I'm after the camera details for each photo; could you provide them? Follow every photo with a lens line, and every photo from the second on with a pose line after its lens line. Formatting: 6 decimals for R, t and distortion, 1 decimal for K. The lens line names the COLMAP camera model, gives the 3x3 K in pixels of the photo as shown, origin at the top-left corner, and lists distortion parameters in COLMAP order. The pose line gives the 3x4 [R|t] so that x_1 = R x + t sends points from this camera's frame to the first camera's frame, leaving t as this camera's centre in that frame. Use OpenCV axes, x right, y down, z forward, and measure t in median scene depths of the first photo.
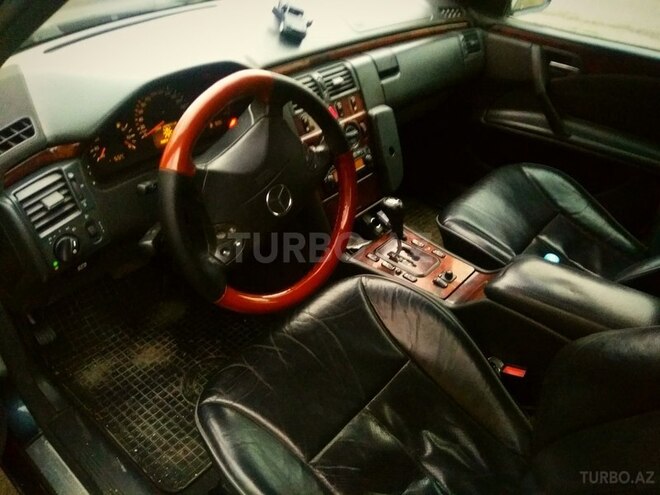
lens RADIAL K [[509.3, 0, 343.3], [0, 509.3, 251.2], [0, 0, 1]] dist [0.087456, -0.119765]
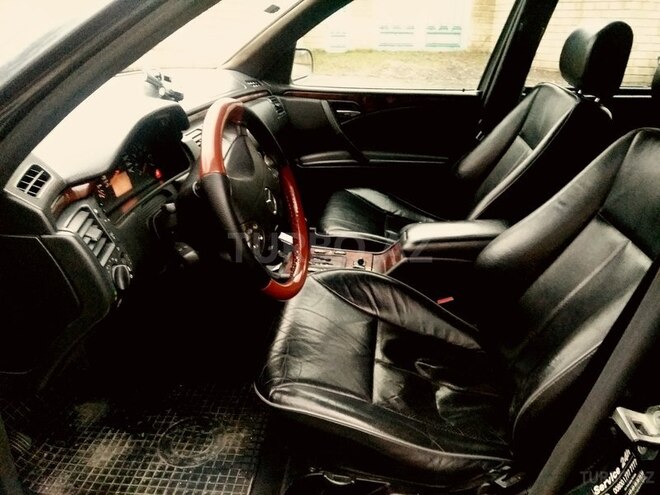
lens RADIAL K [[509.3, 0, 343.3], [0, 509.3, 251.2], [0, 0, 1]] dist [0.087456, -0.119765]
pose [[0.823378, -0.265083, 0.501776, -0.405394], [0.360777, 0.927028, -0.102269, 0.125153], [-0.438051, 0.265236, 0.858930, -0.034216]]
